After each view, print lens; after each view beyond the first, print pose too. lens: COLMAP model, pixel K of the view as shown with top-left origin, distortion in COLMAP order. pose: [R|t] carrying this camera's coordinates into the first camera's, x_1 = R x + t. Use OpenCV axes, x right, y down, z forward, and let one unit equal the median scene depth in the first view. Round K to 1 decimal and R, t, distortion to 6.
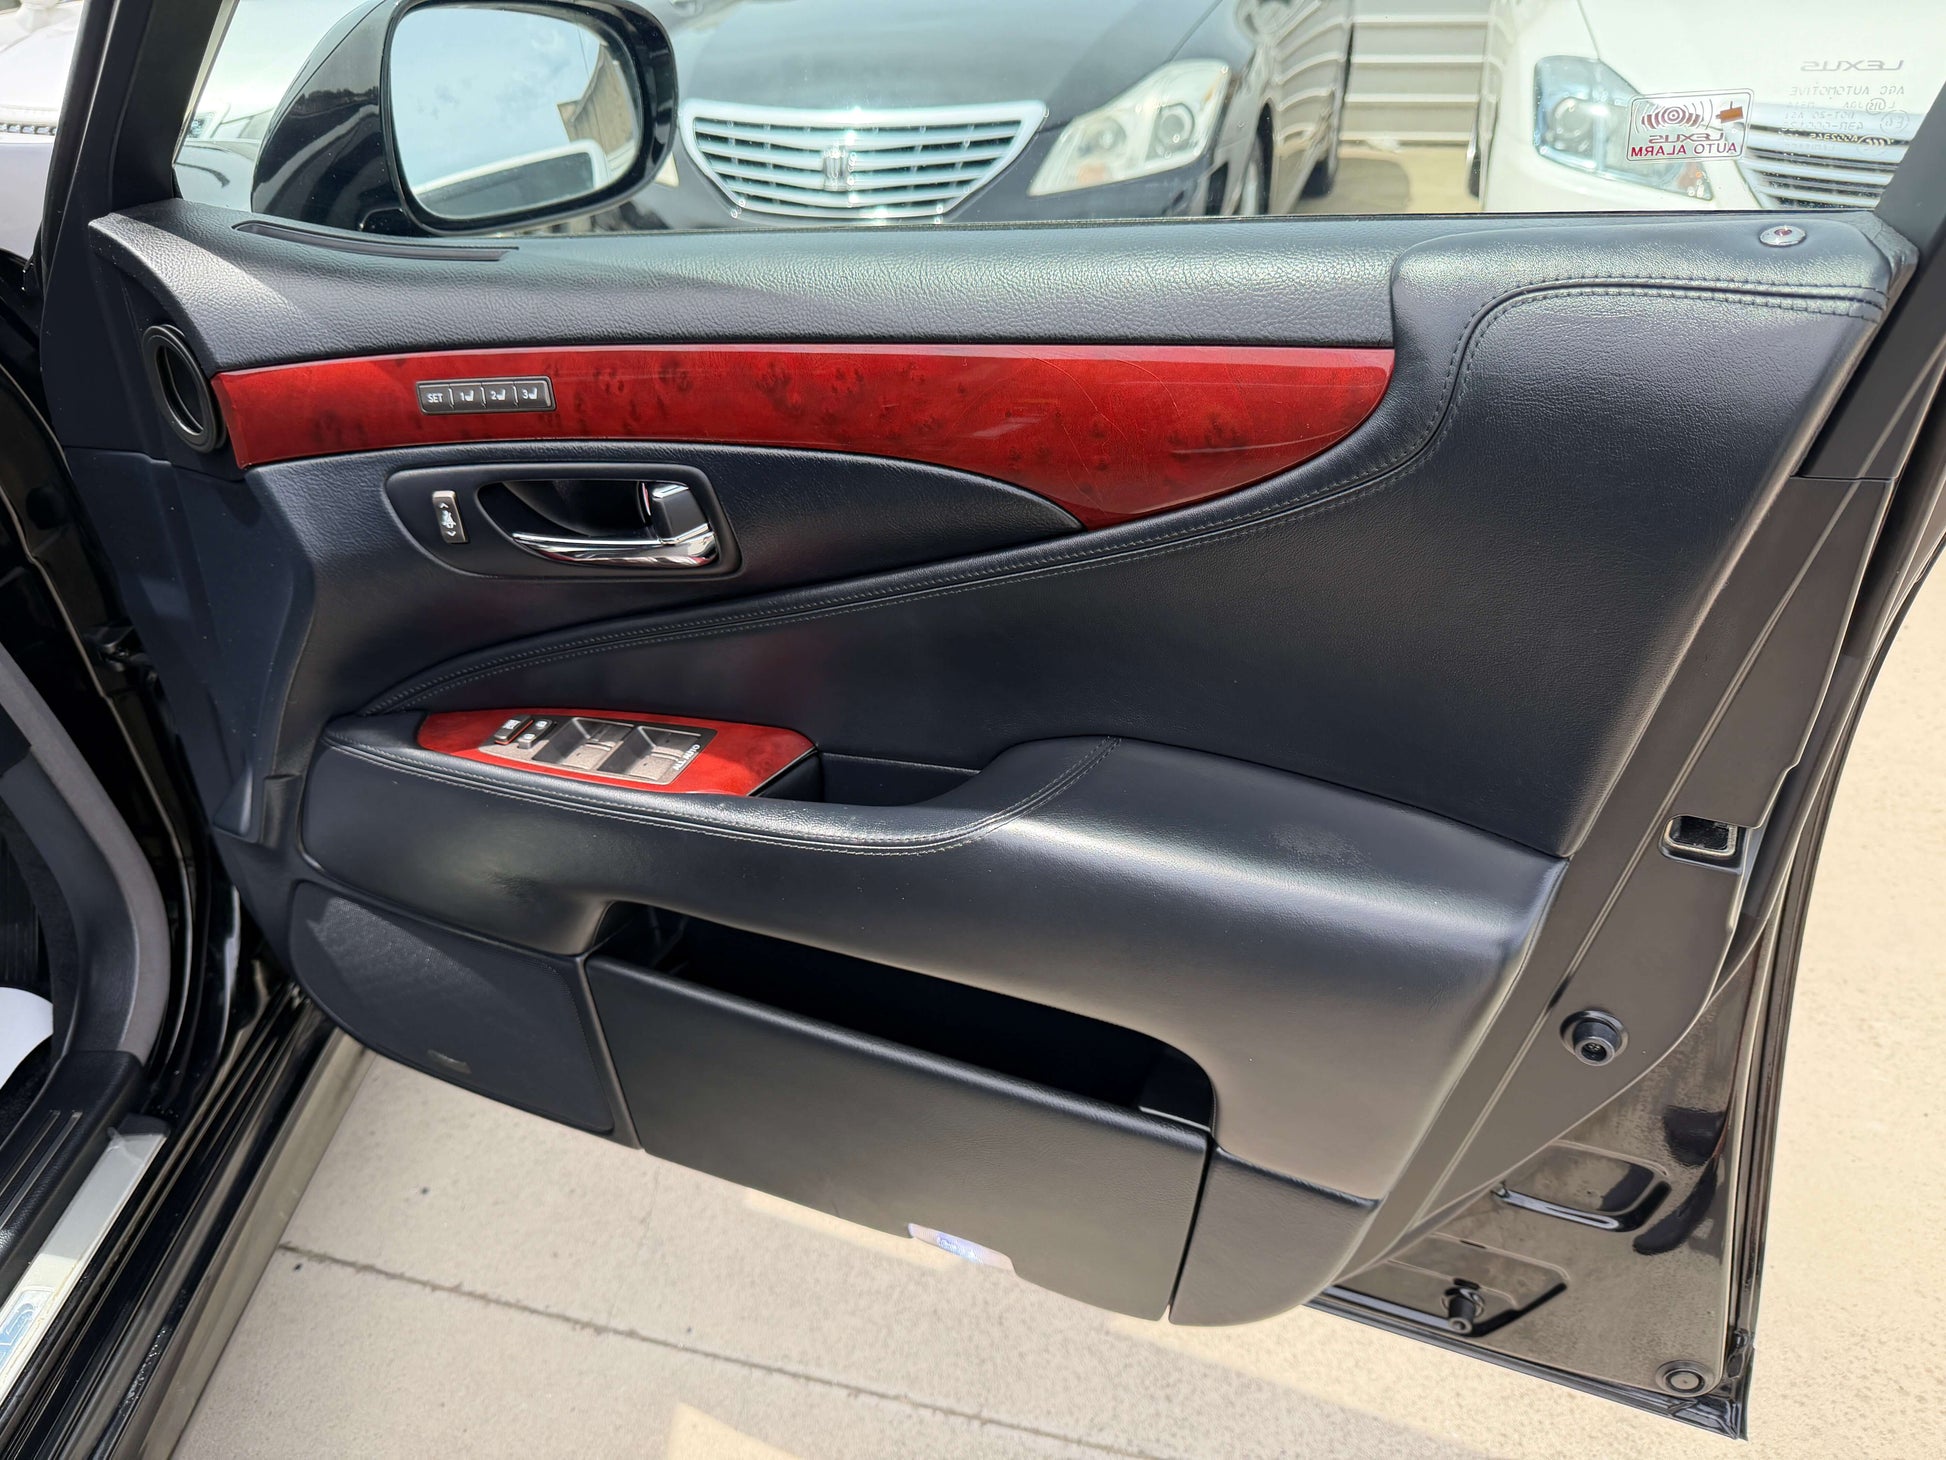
lens RADIAL K [[1437.9, 0, 973.0], [0, 1437.9, 730.0], [0, 0, 1]] dist [-0.035262, 0.022466]
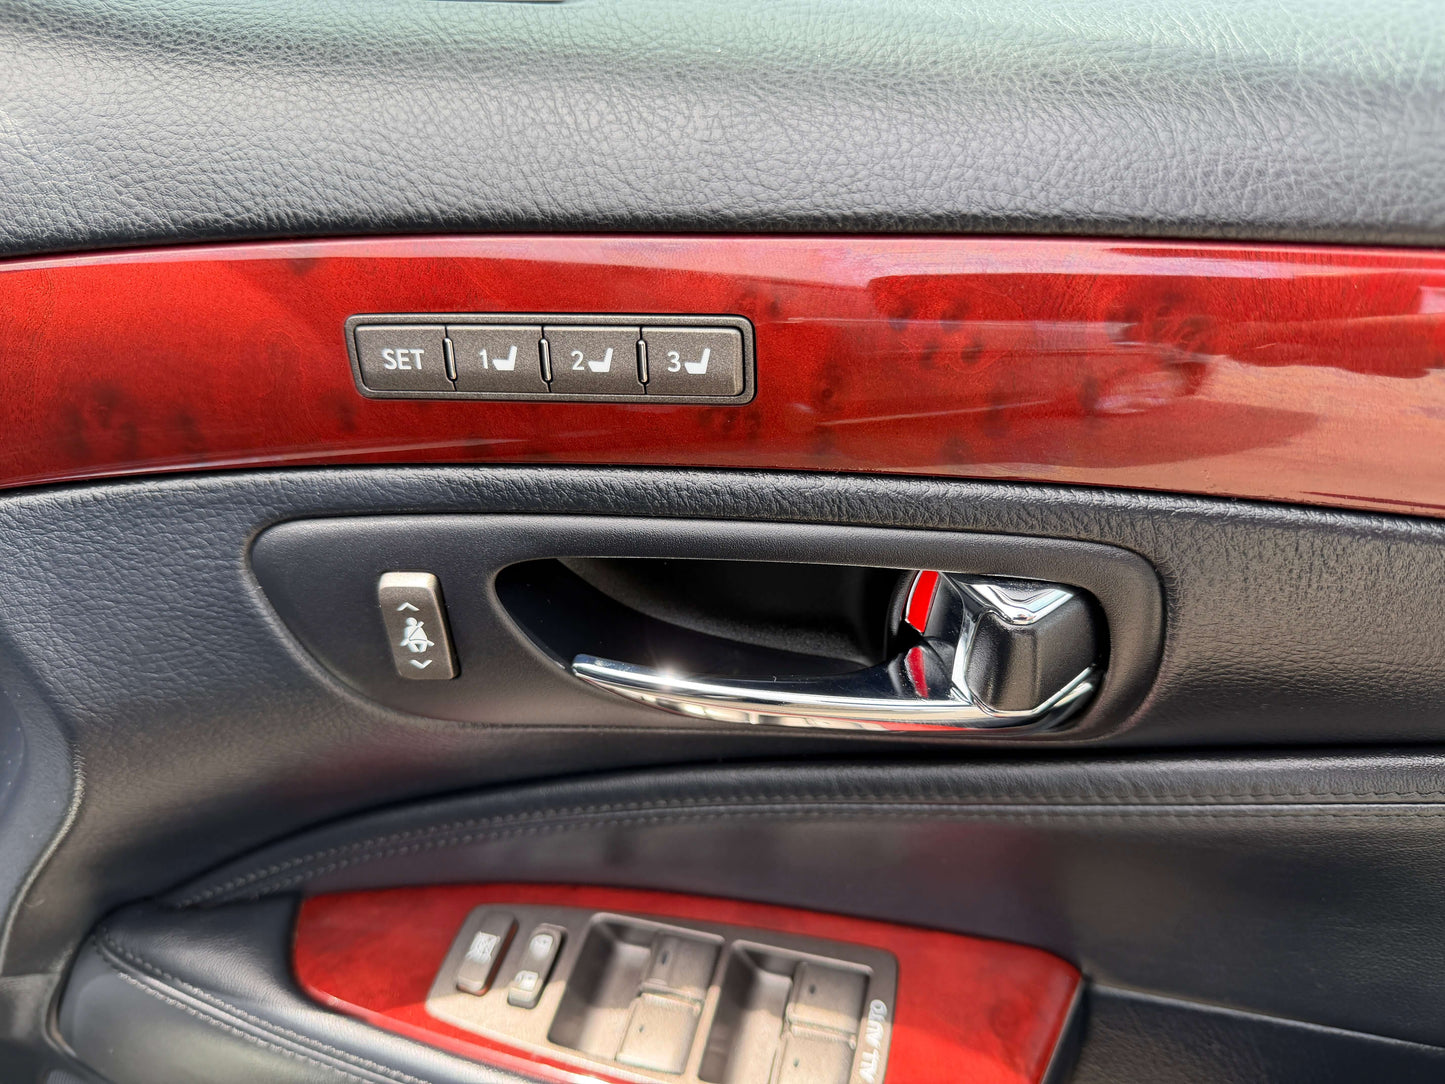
lens RADIAL K [[1067.7, 0, 722.5], [0, 1067.7, 542.0], [0, 0, 1]] dist [-0.035262, 0.022466]
pose [[0.986659, -0.028427, 0.160297, -0.327591], [0.020649, 0.998537, 0.049984, -0.189434], [-0.161483, -0.046007, 0.985802, 0.675262]]
